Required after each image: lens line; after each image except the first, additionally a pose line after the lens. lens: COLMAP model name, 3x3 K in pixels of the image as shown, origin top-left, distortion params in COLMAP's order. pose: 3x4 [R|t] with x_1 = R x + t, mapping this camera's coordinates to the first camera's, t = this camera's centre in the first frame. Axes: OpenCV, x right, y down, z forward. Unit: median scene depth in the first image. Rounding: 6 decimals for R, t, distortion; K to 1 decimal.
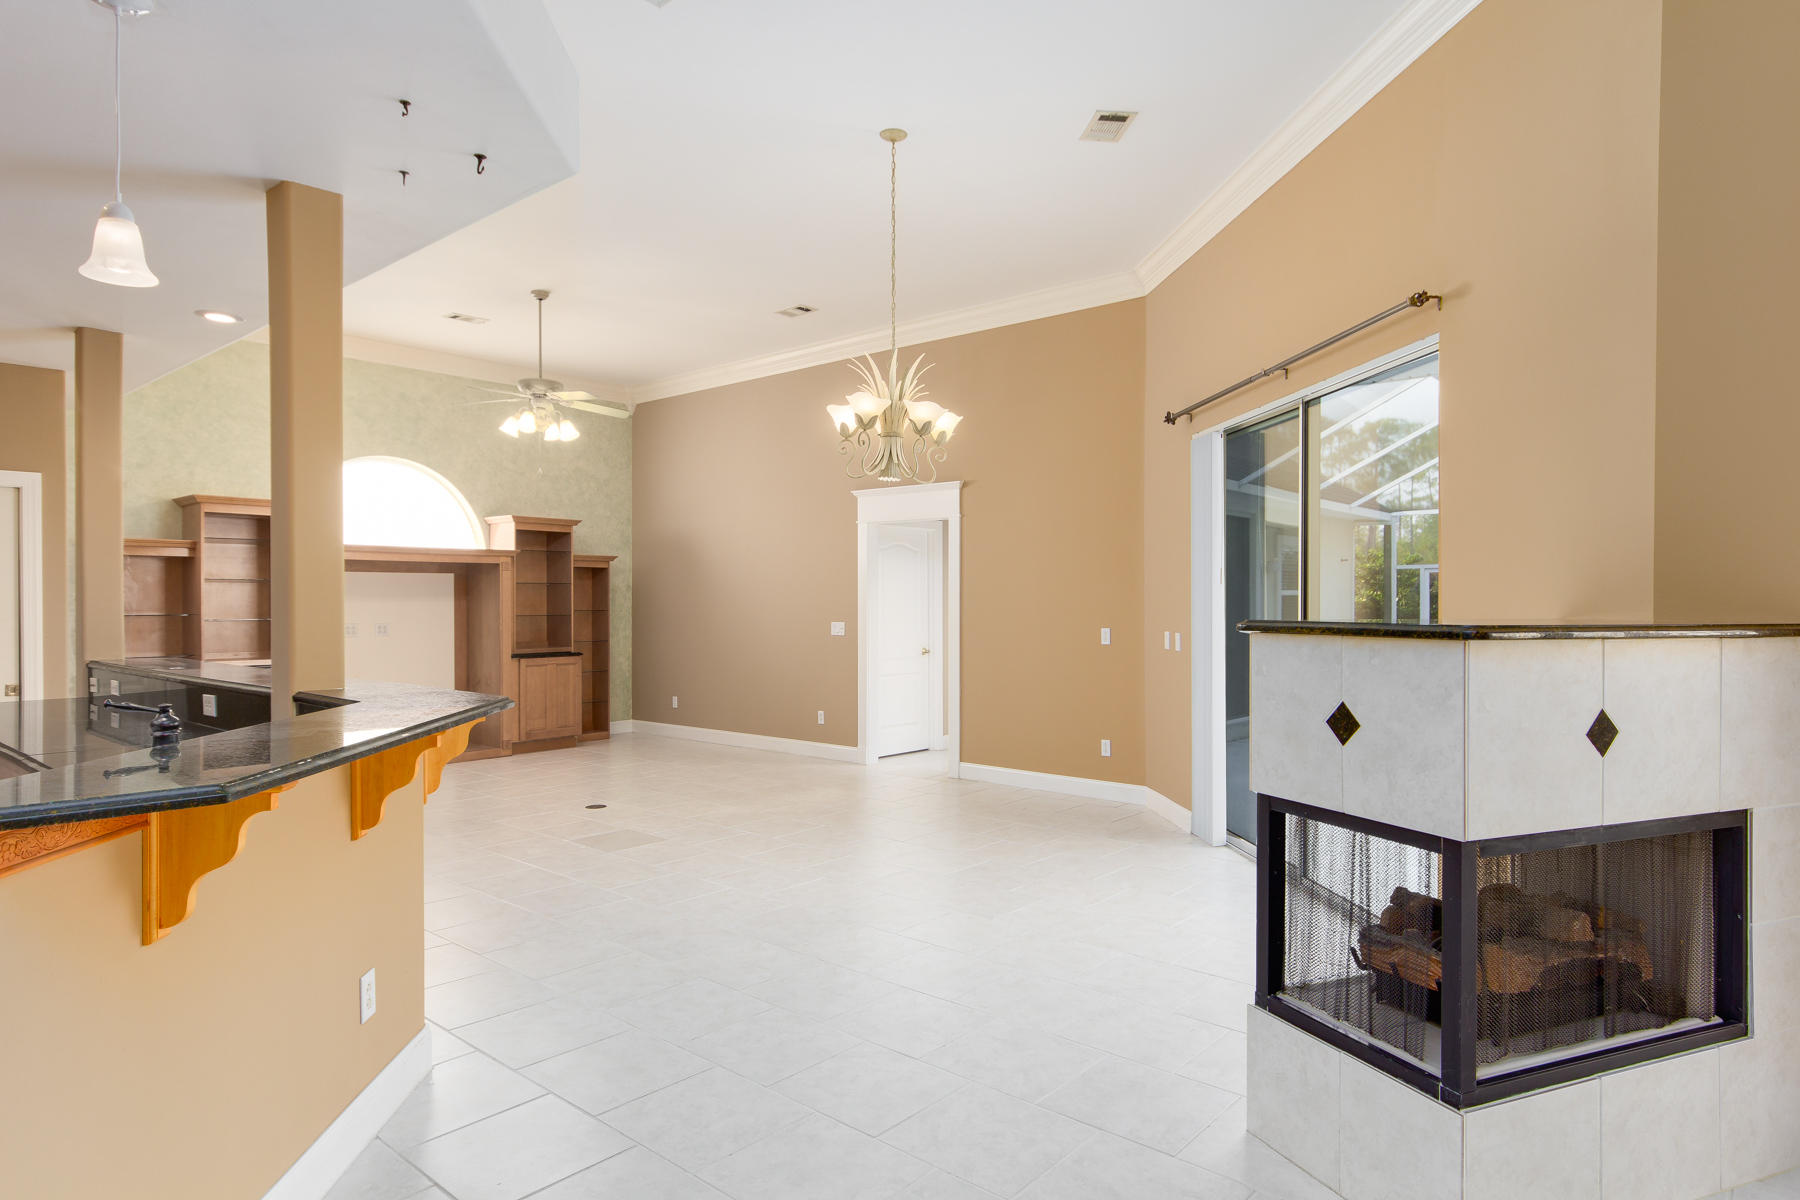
lens RADIAL K [[1035.8, 0, 900.0], [0, 1035.8, 600.0], [0, 0, 1]] dist [0.002708, 0.000948]
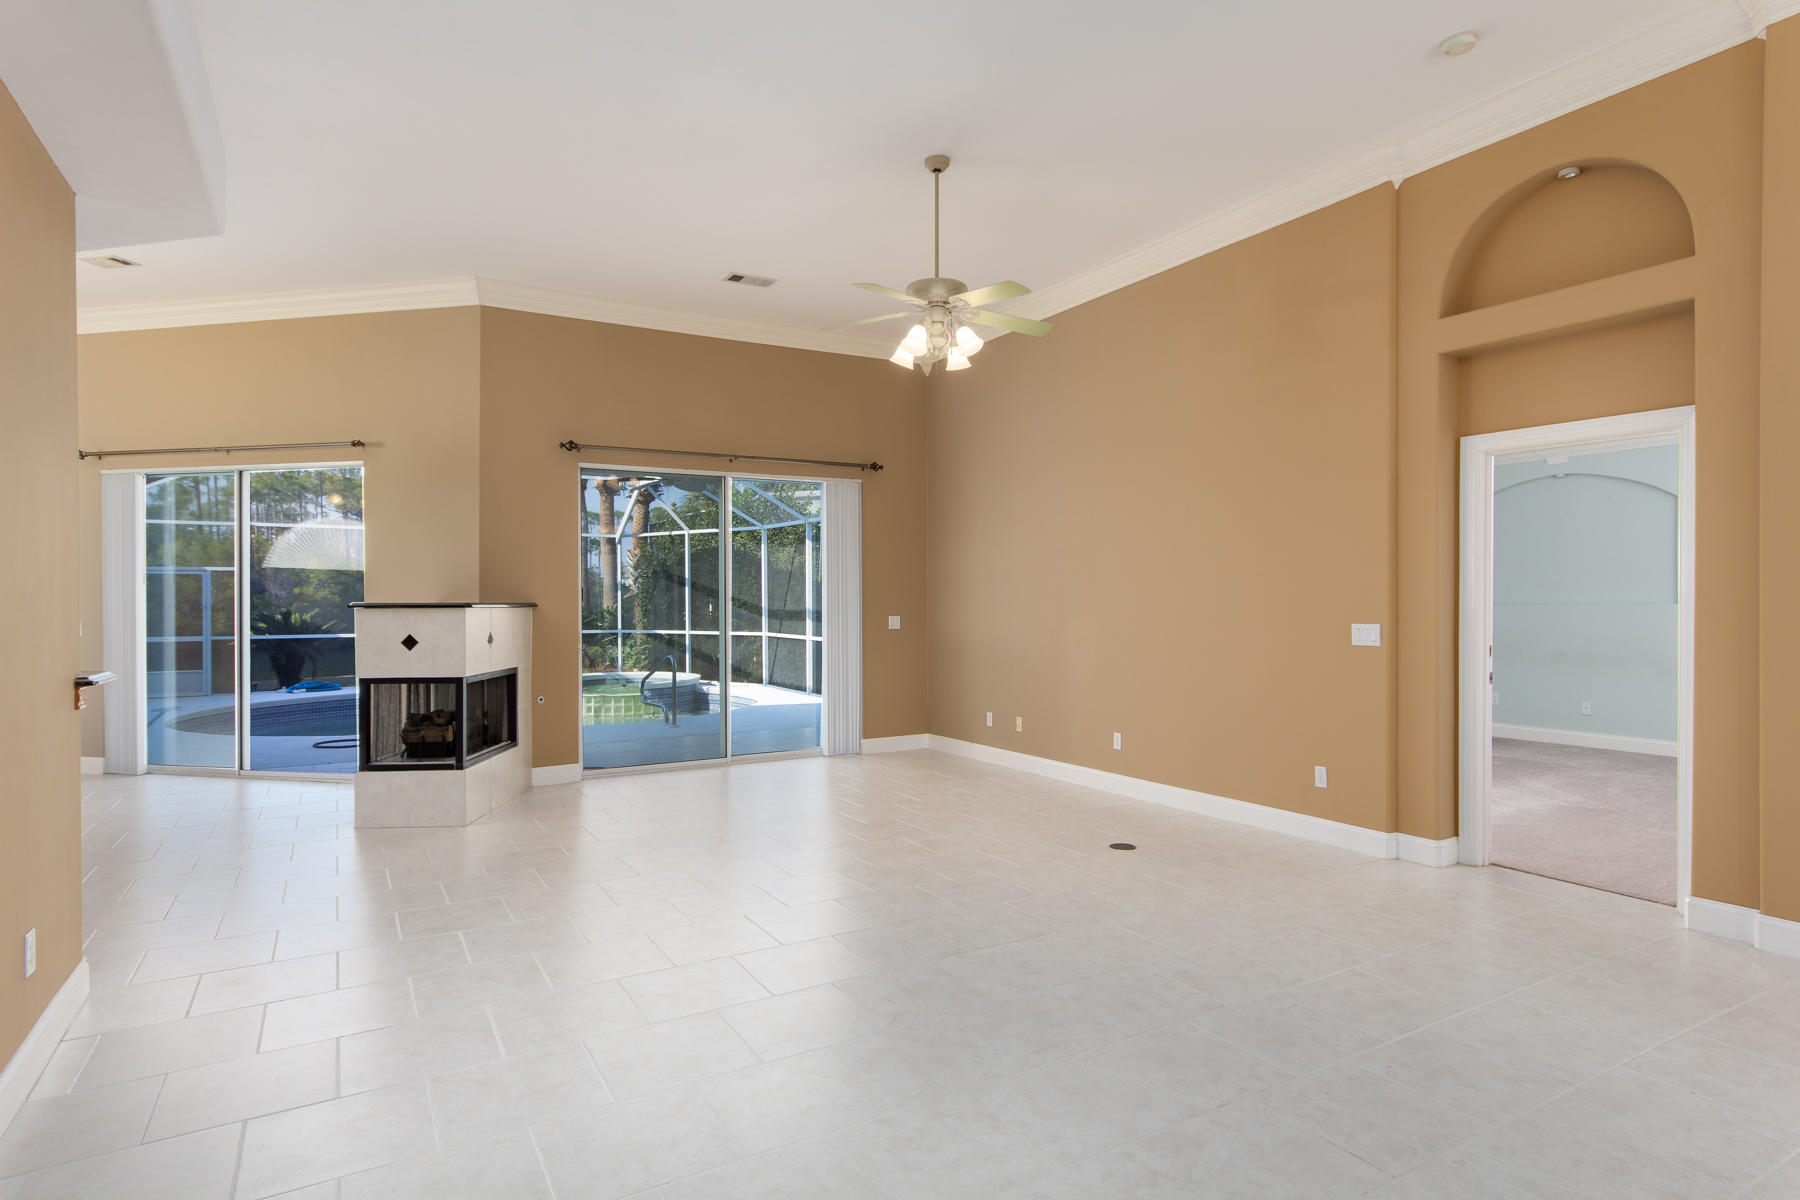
lens RADIAL K [[966.2, 0, 900.0], [0, 966.2, 600.0], [0, 0, 1]] dist [0.005671, 0.001503]
pose [[0.330259, -0.002927, 0.943886, -0.425968], [0.002771, 0.999994, 0.002131, 0.003735], [-0.943886, 0.001911, 0.330265, -0.278062]]
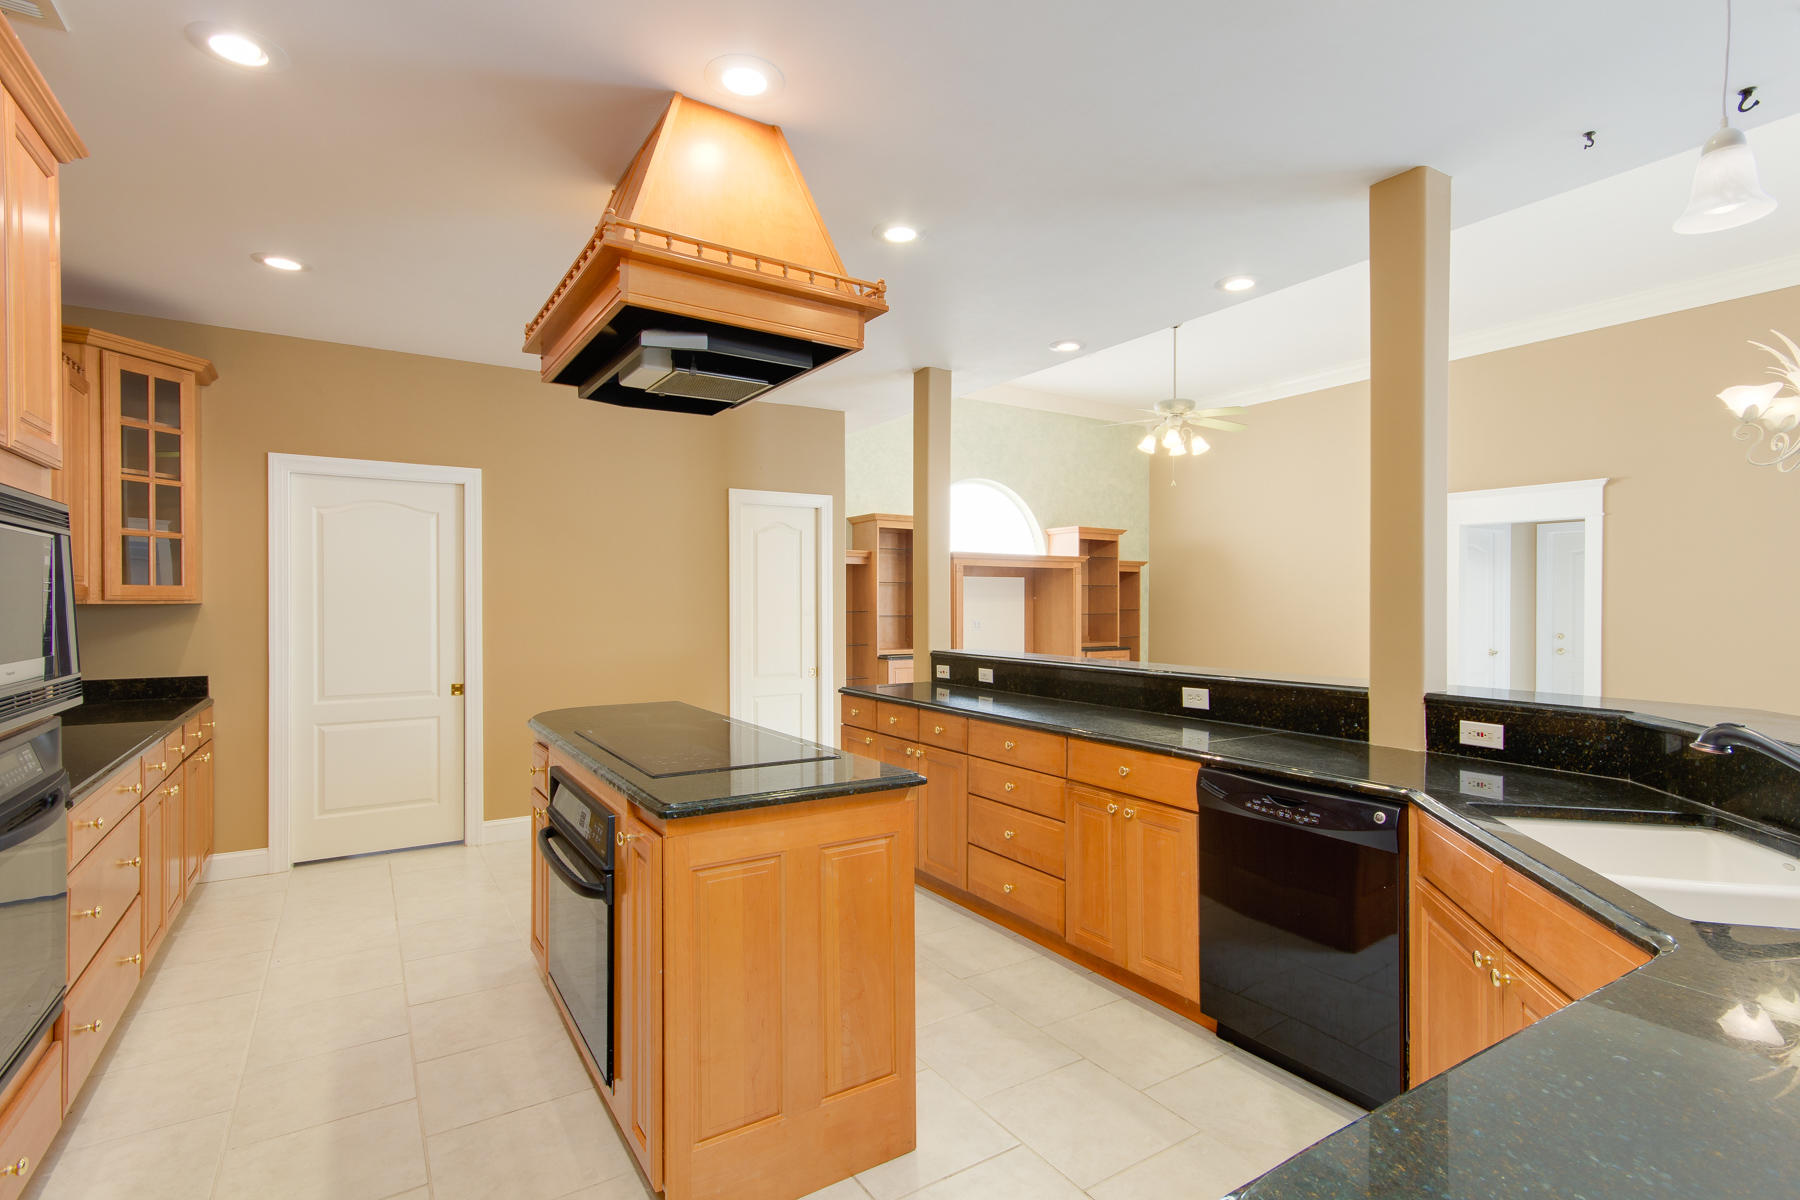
lens RADIAL K [[853.7, 0, 900.0], [0, 853.7, 600.0], [0, 0, 1]] dist [0.003925, 0.000640]
pose [[0.955713, 0.003508, -0.294280, -0.335721], [-0.003697, 0.999993, -0.000086, 0.000931], [0.294277, 0.001170, 0.955719, 0.043277]]
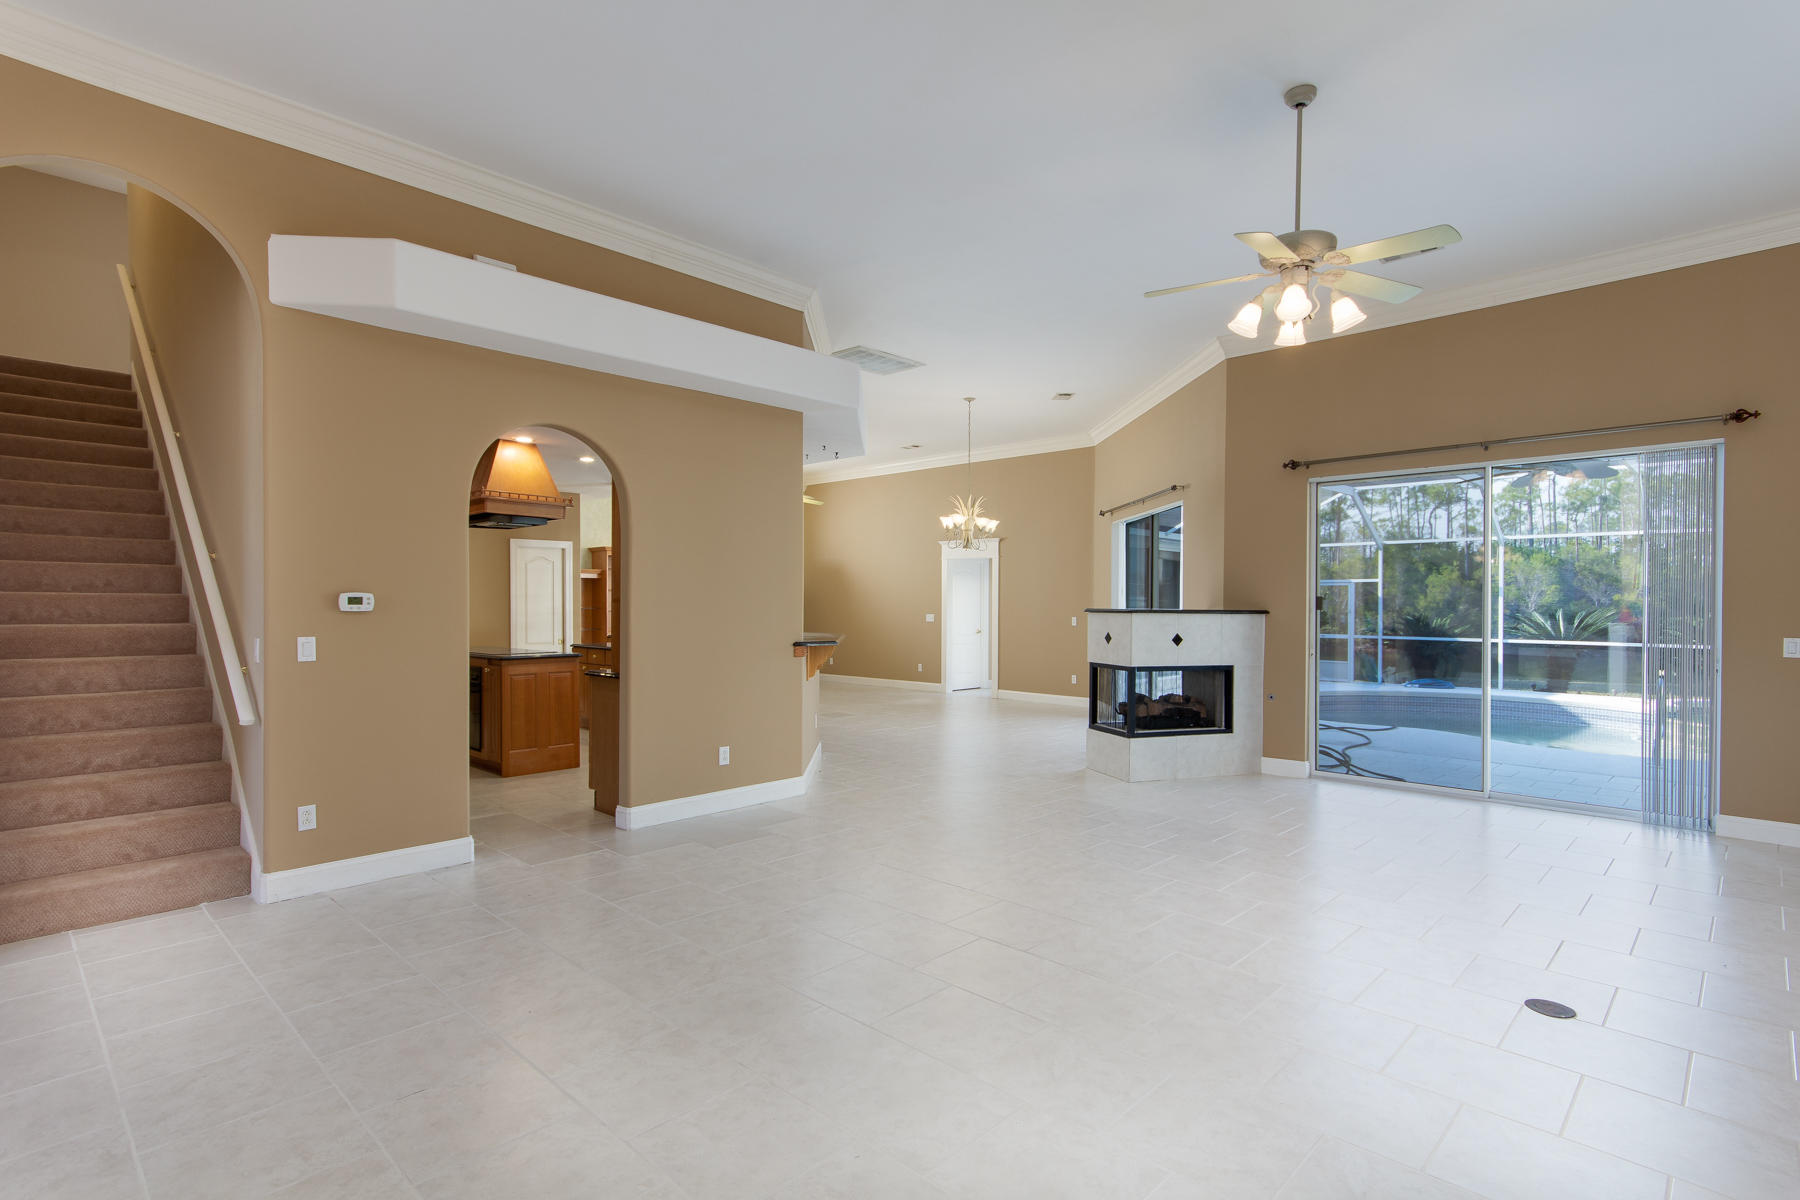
lens RADIAL K [[873.0, 0, 900.0], [0, 873.0, 600.0], [0, 0, 1]] dist [0.002053, 0.000117]
pose [[0.998383, 0.004500, -0.056674, -0.029887], [-0.004678, 0.999984, -0.003025, 0.001388], [0.056660, 0.003286, 0.998388, -0.578655]]
